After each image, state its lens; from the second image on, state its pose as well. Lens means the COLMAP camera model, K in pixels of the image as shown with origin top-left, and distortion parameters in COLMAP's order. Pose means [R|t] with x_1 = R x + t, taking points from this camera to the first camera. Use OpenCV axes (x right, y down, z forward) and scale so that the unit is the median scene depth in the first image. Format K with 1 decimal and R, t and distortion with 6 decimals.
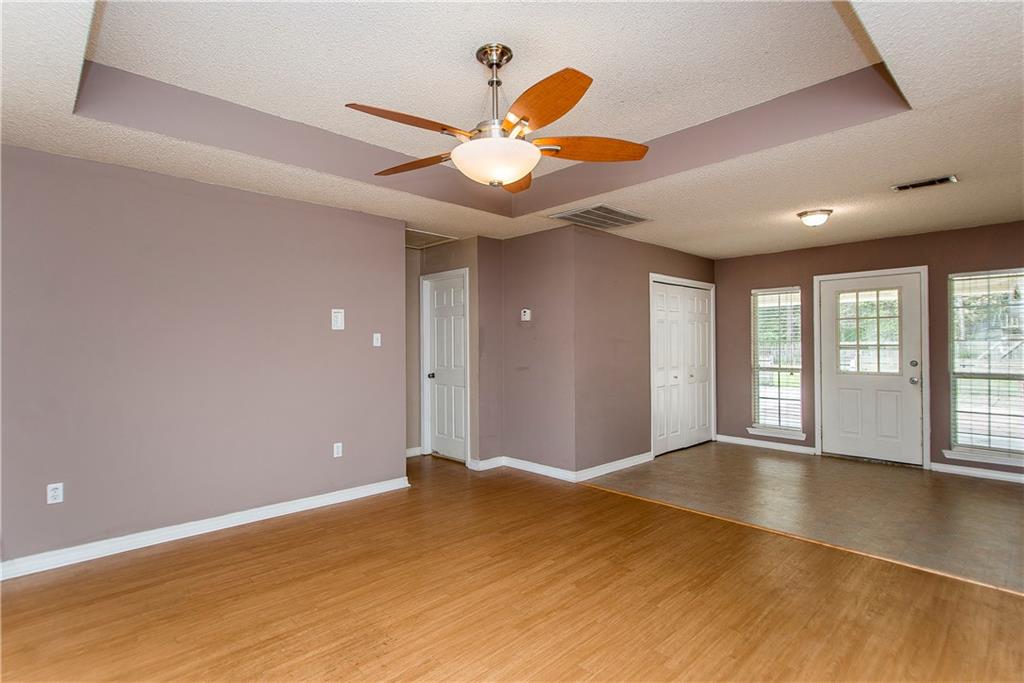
lens RADIAL K [[508.1, 0, 496.9], [0, 508.1, 340.6], [0, 0, 1]] dist [0.010641, -0.000163]
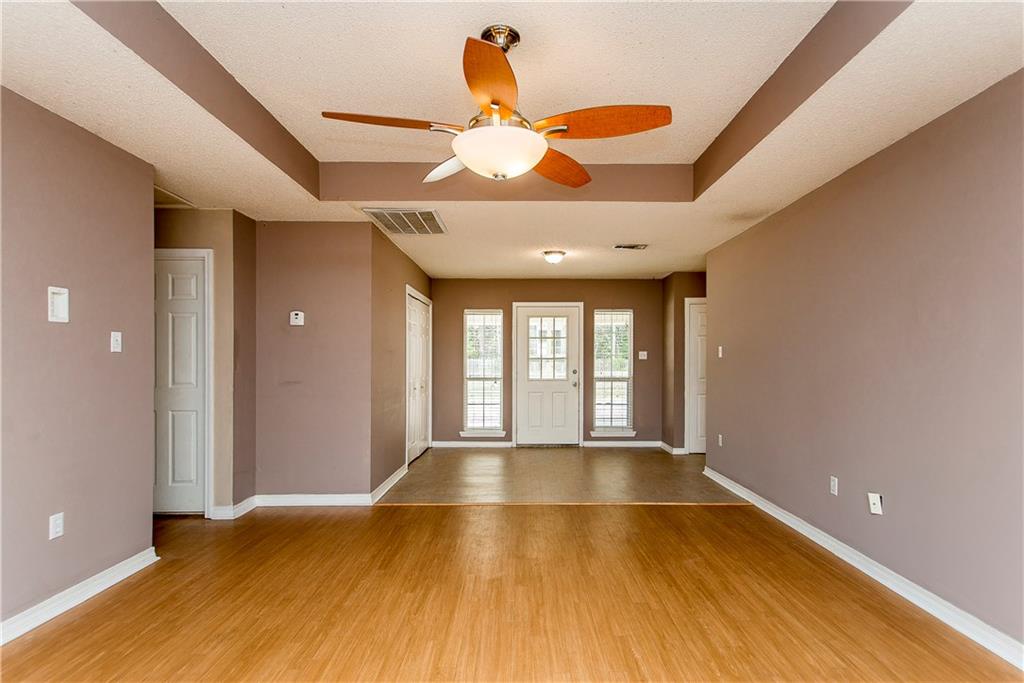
lens RADIAL K [[521.7, 0, 528.7], [0, 521.7, 357.1], [0, 0, 1]] dist [0.010694, -0.000052]
pose [[0.667657, 0.010136, 0.744400, -0.322574], [-0.009758, 0.999941, -0.004864, 0.013265], [-0.744405, -0.004016, 0.667716, 0.147477]]
